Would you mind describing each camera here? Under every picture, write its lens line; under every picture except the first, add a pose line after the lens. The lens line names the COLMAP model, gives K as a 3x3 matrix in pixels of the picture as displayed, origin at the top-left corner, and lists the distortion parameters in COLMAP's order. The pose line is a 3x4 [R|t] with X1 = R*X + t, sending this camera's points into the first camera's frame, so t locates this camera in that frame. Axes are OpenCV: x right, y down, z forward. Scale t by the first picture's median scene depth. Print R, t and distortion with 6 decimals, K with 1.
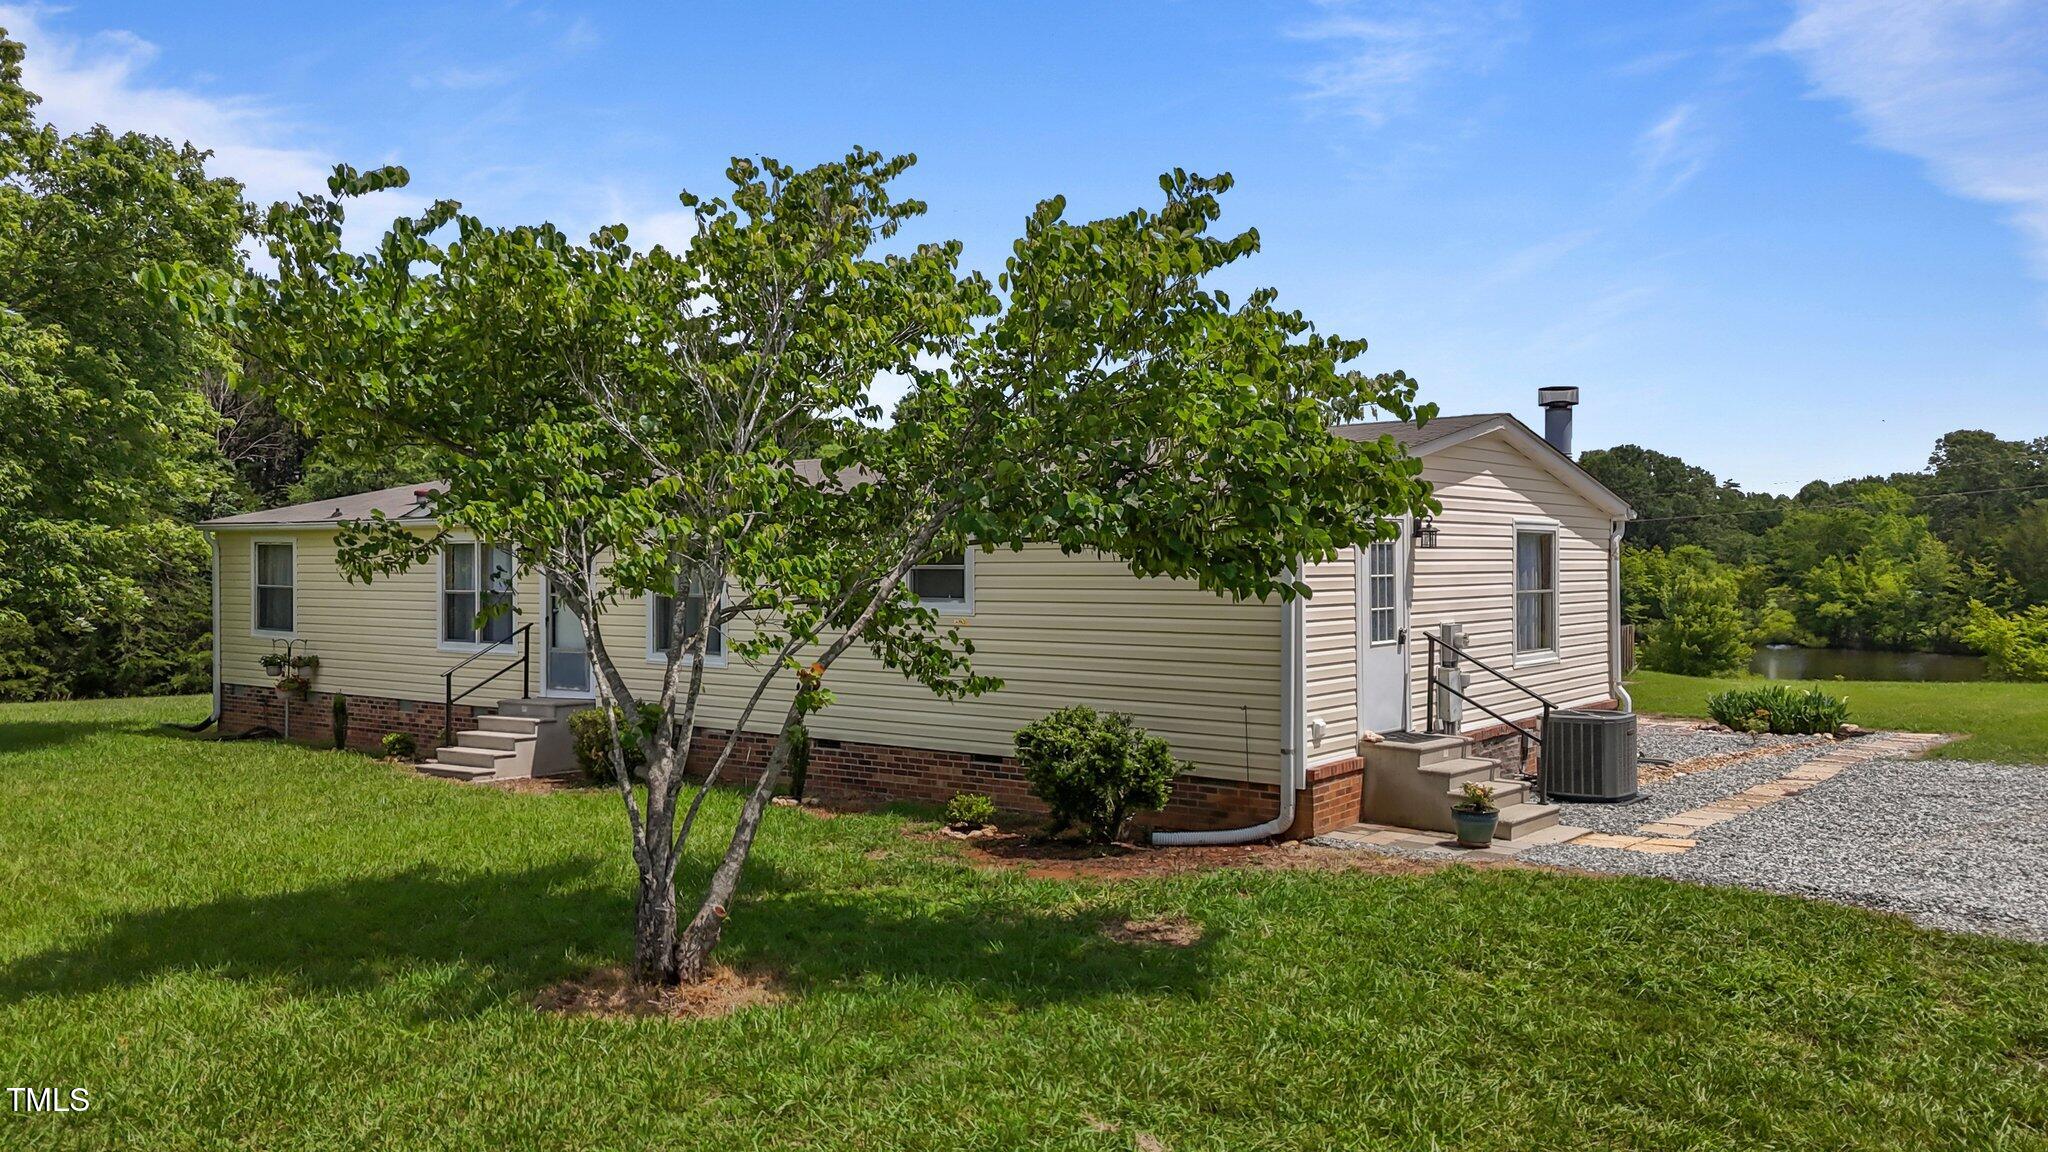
lens RADIAL K [[1512.9, 0, 1024.0], [0, 1512.9, 576.0], [0, 0, 1]] dist [0.076036, -0.082778]
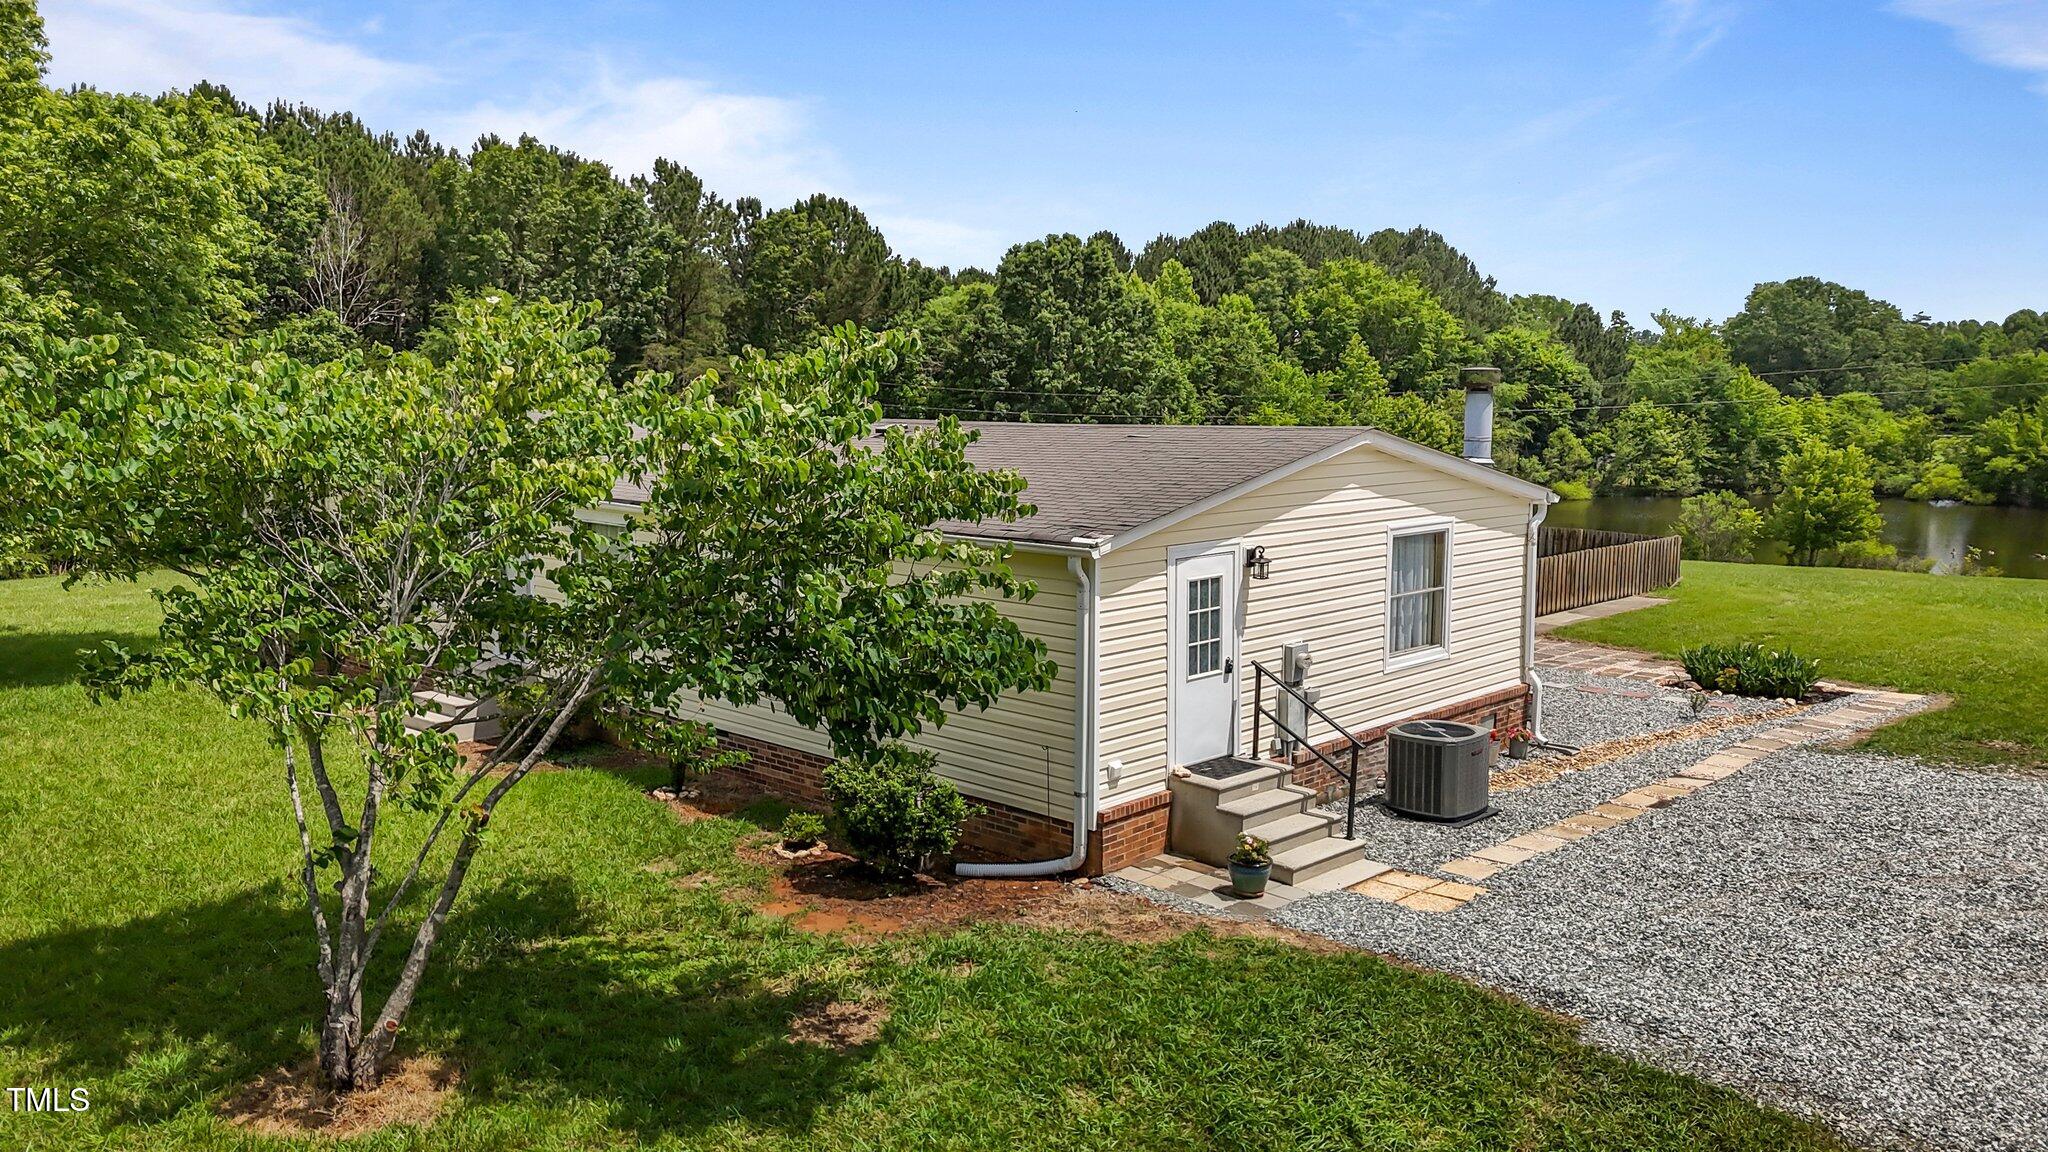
lens RADIAL K [[1506.9, 0, 1024.0], [0, 1506.9, 576.0], [0, 0, 1]] dist [0.089247, -0.090807]
pose [[0.995043, 0.015102, -0.098288, 0.214458], [-0.003898, 0.993564, 0.113206, -0.137642], [0.099365, -0.112262, 0.988698, -0.012322]]
